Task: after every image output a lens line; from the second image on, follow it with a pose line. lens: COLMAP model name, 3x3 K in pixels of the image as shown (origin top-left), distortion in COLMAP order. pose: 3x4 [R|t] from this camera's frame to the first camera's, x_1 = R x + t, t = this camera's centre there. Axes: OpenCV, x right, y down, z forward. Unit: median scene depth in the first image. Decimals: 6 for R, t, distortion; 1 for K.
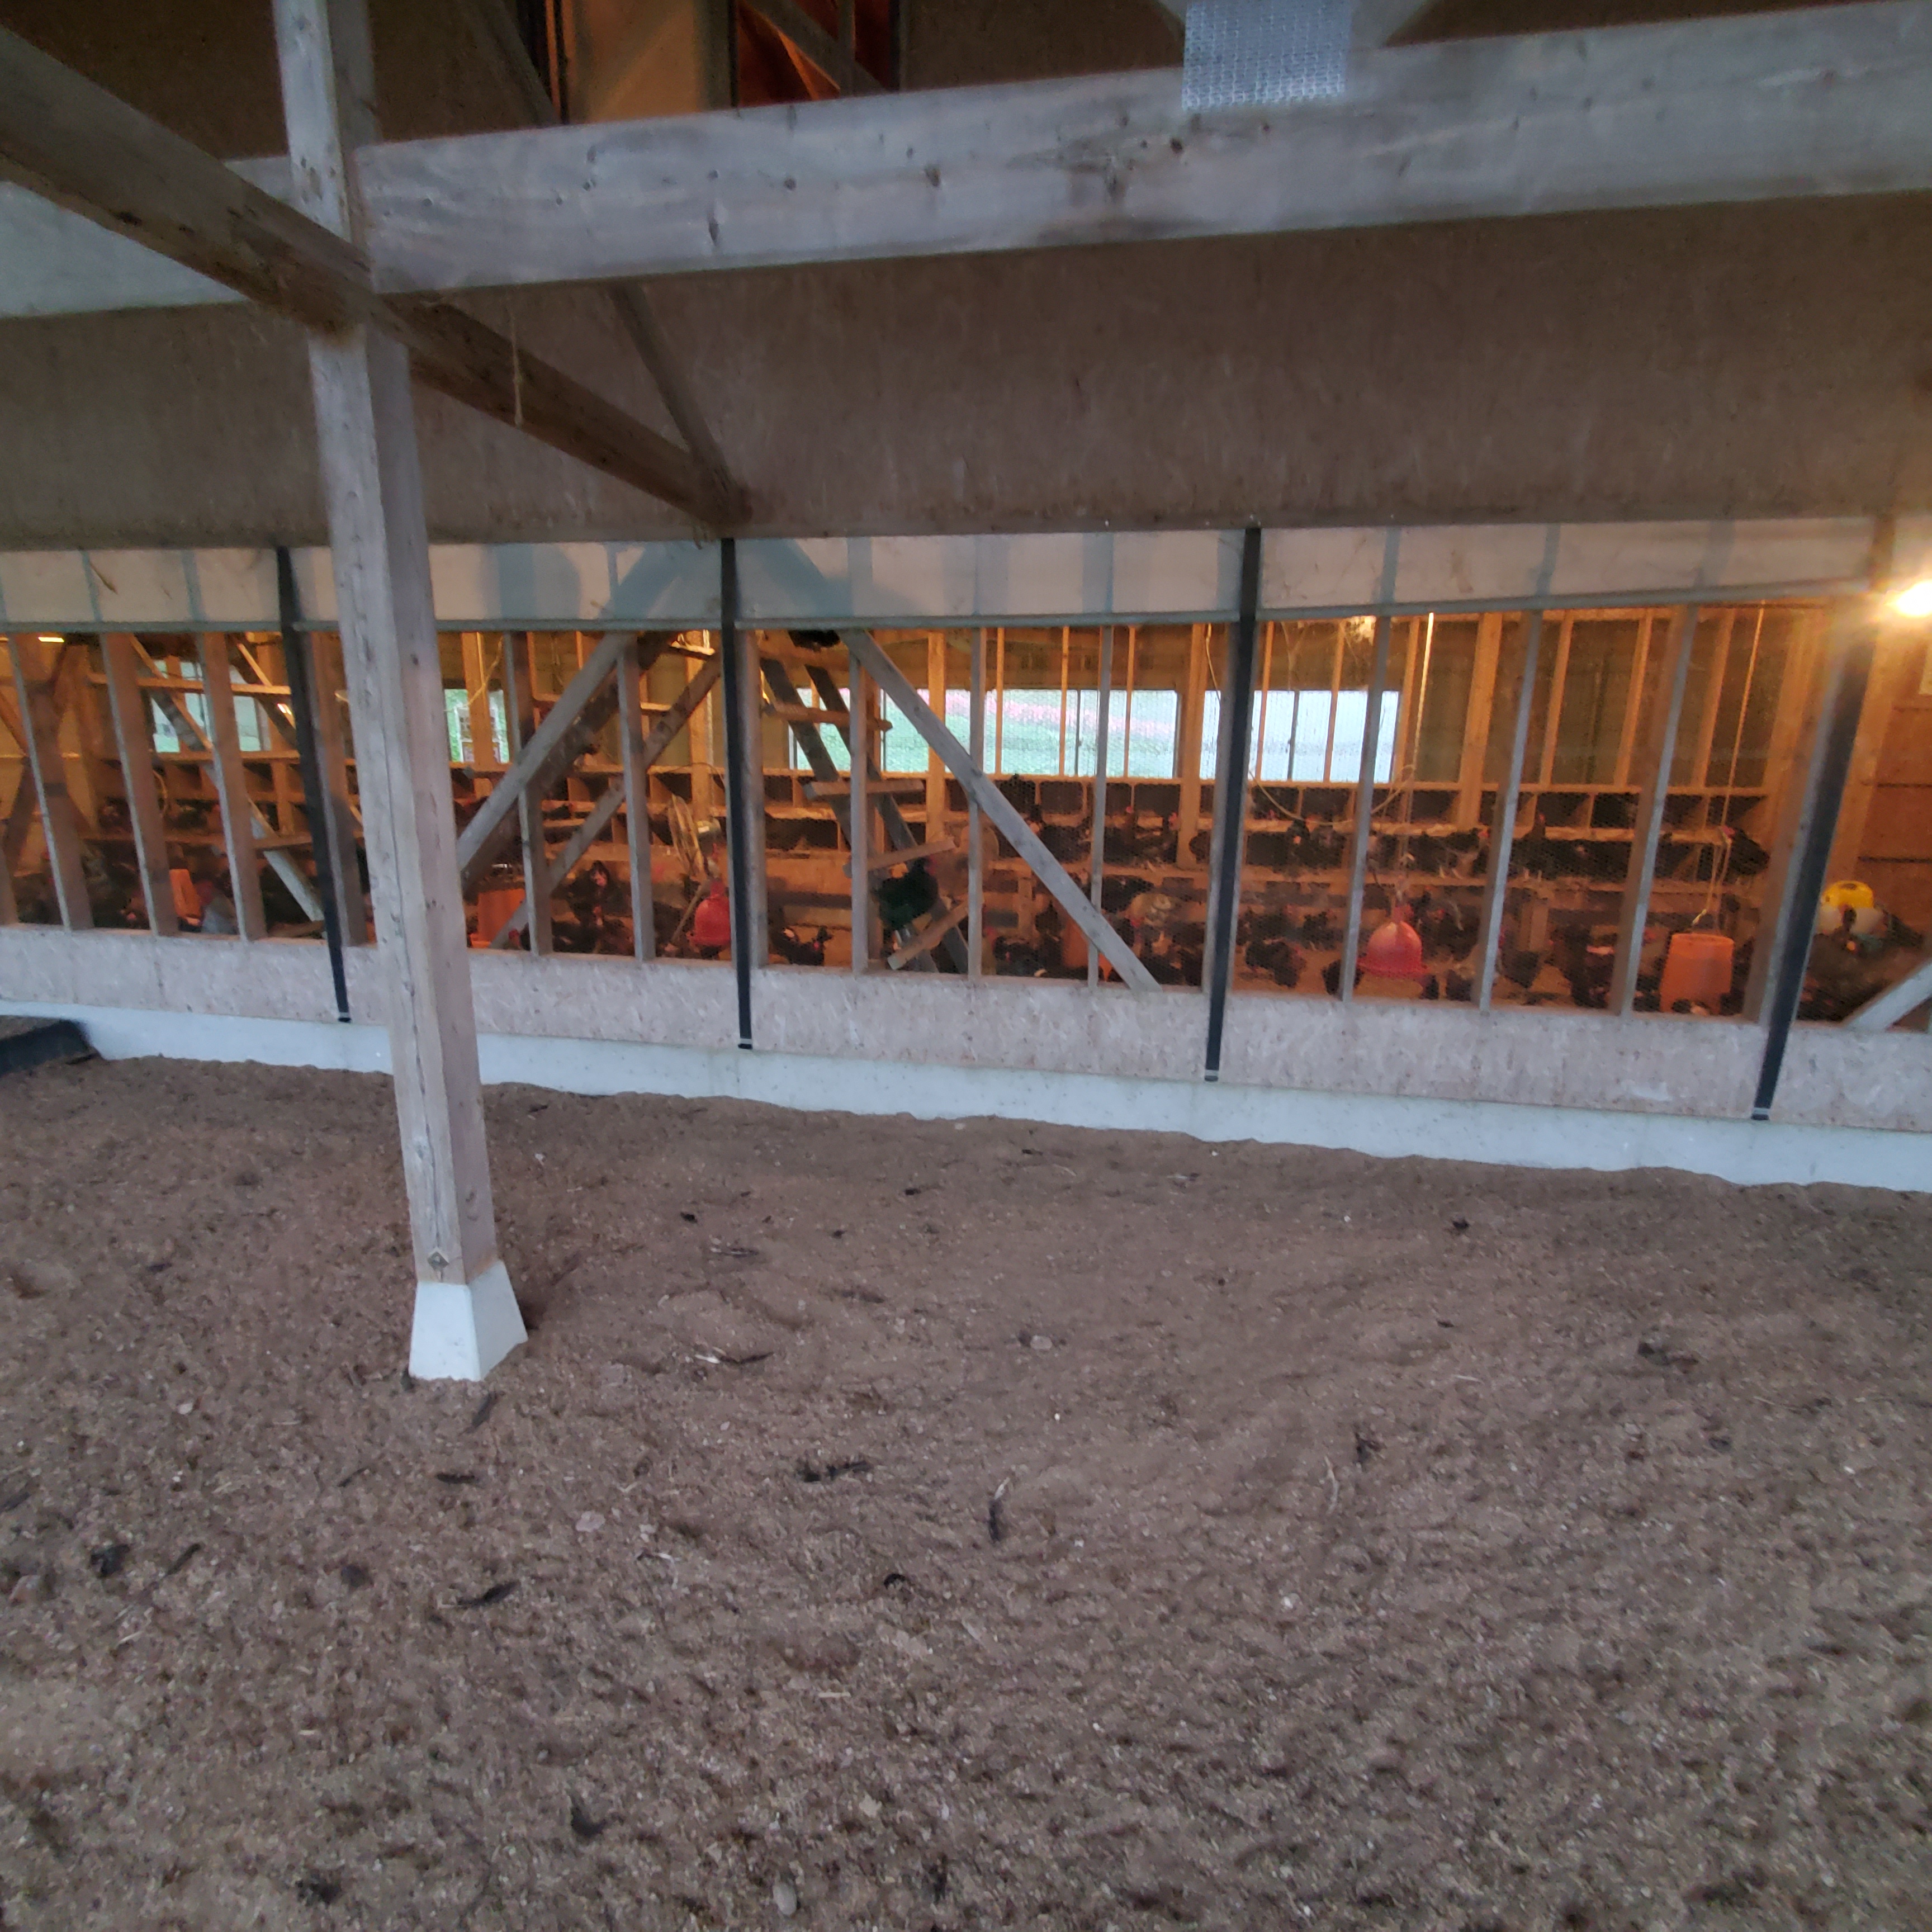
lens RADIAL K [[1005.7, 0, 964.2], [0, 1005.7, 964.2], [0, 0, 1]] dist [0.005993, -0.000144]
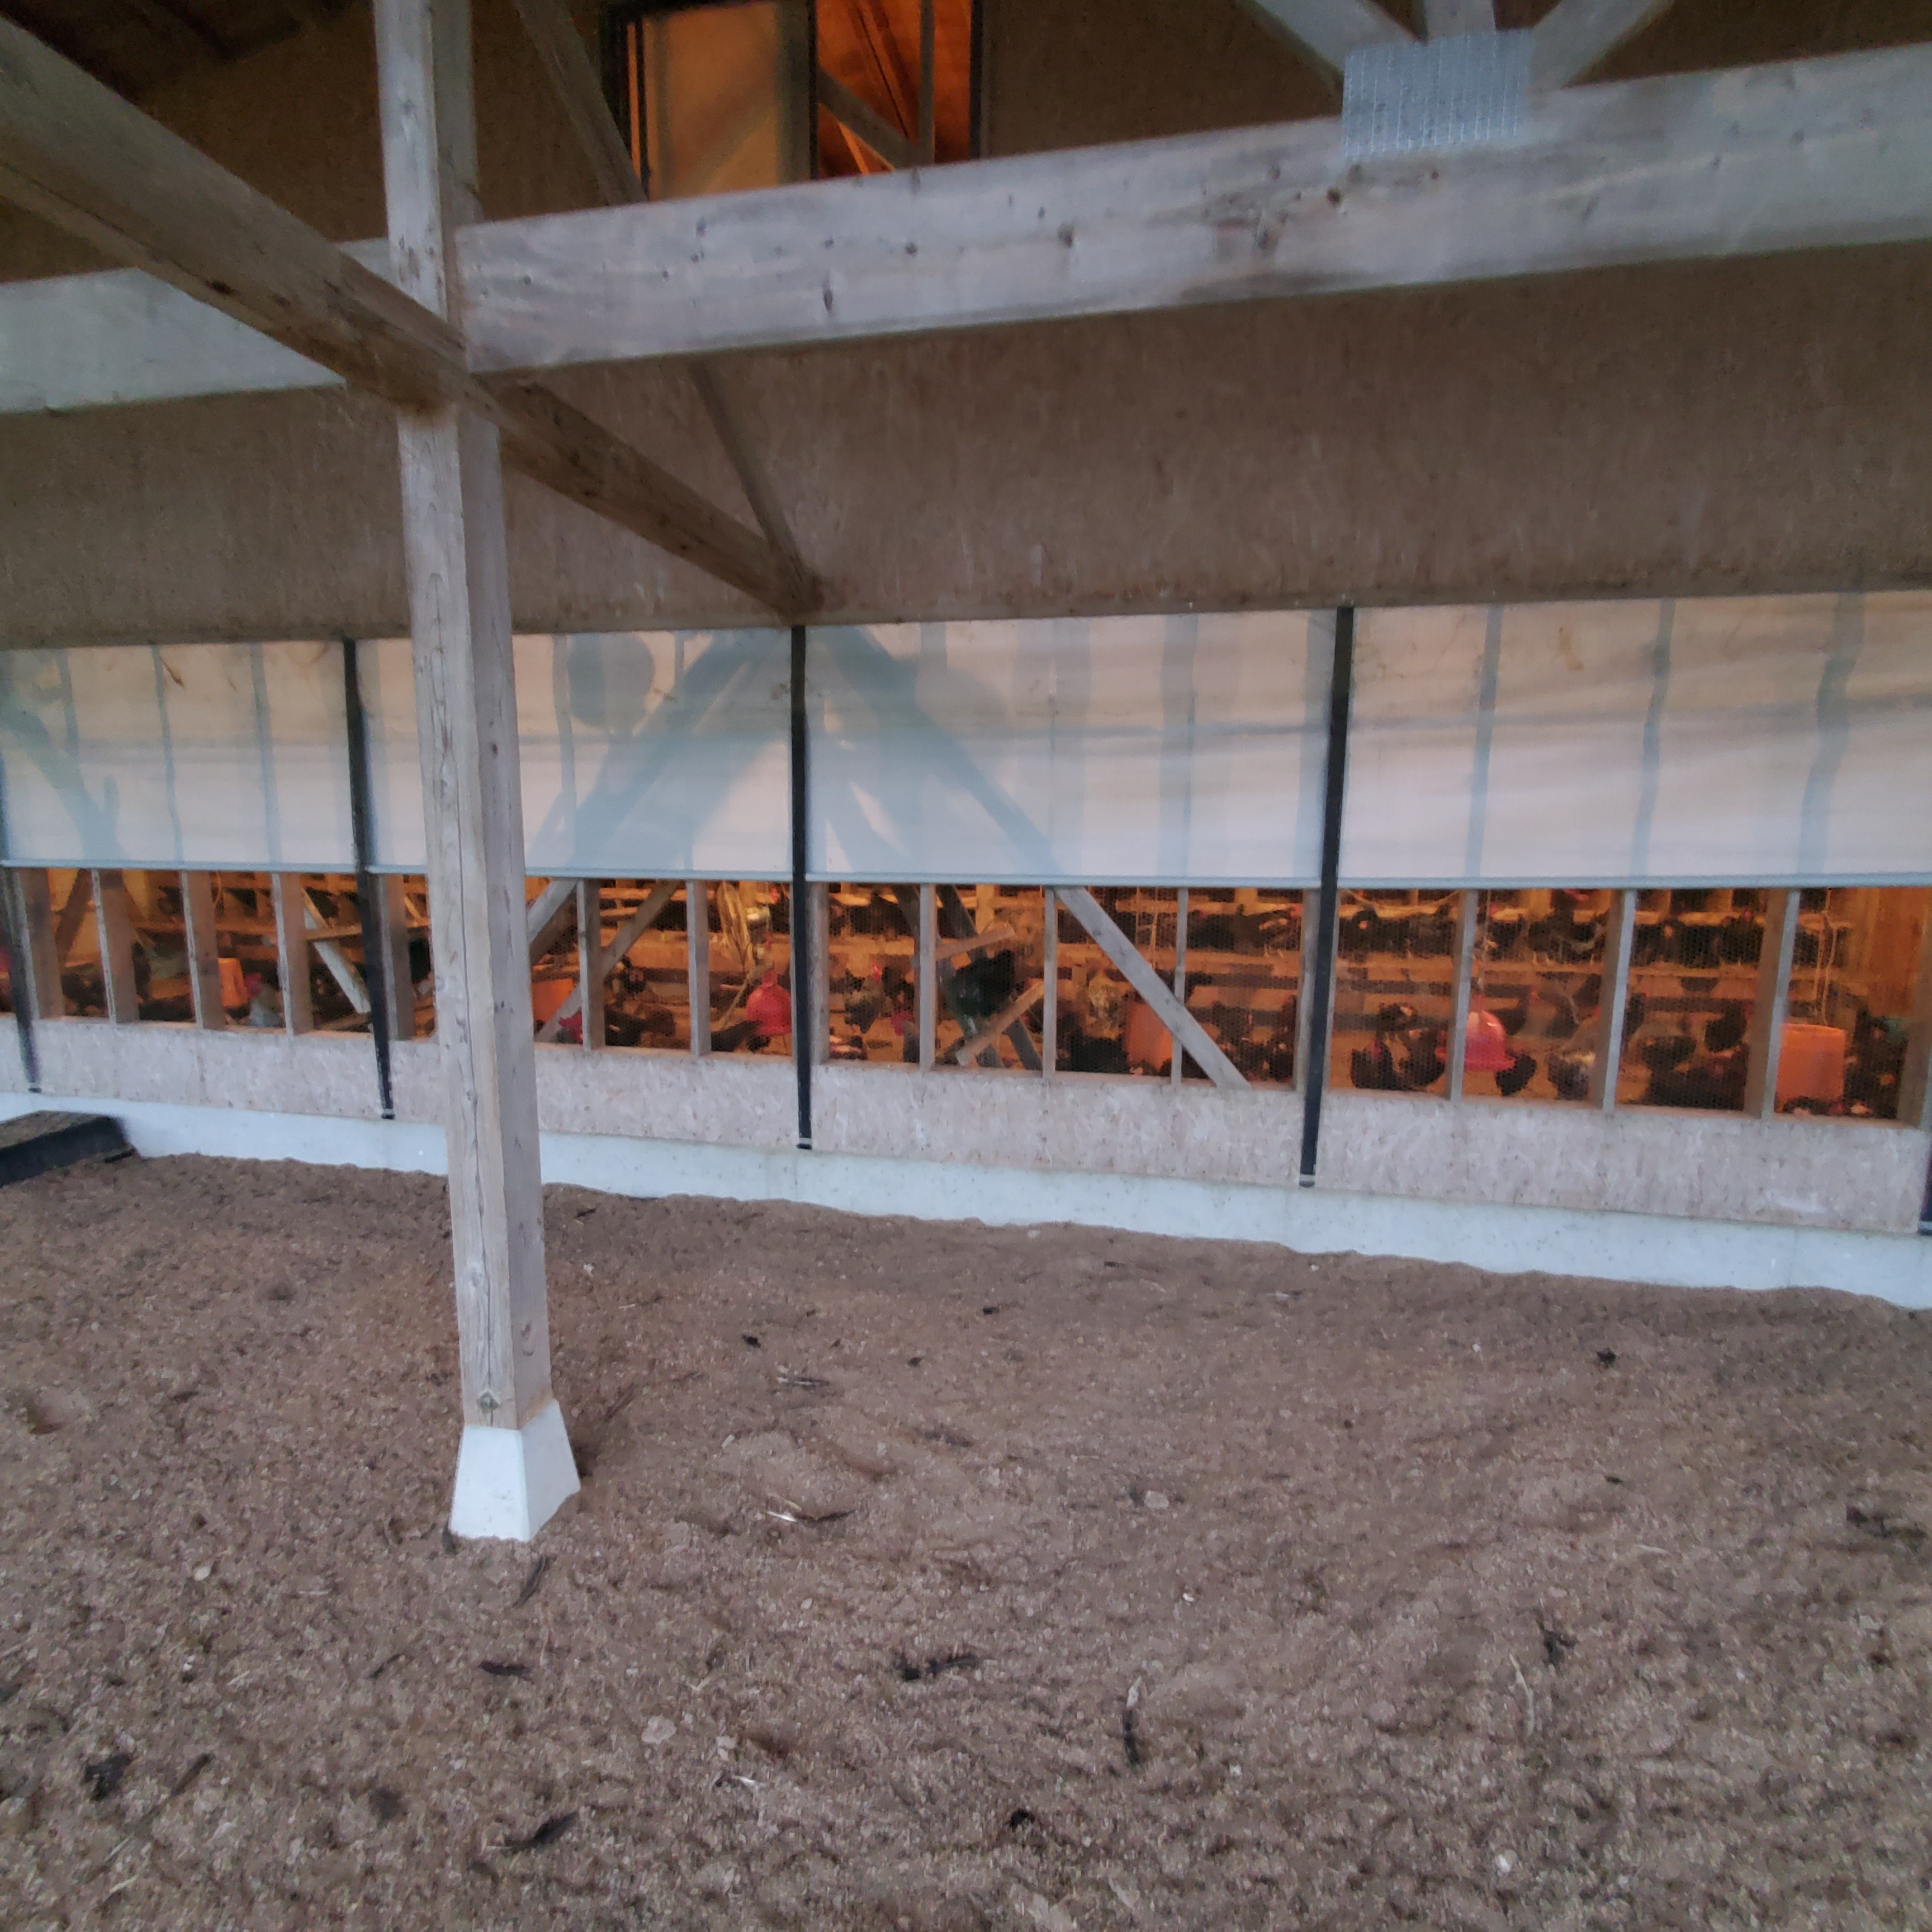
lens RADIAL K [[1005.7, 0, 966.7], [0, 1005.7, 965.2], [0, 0, 1]] dist [0.005993, -0.000144]
pose [[0.999669, -0.002359, -0.025613, -0.067546], [0.000296, 0.996774, -0.080265, -0.020926], [0.025720, 0.080231, 0.996444, 0.079410]]
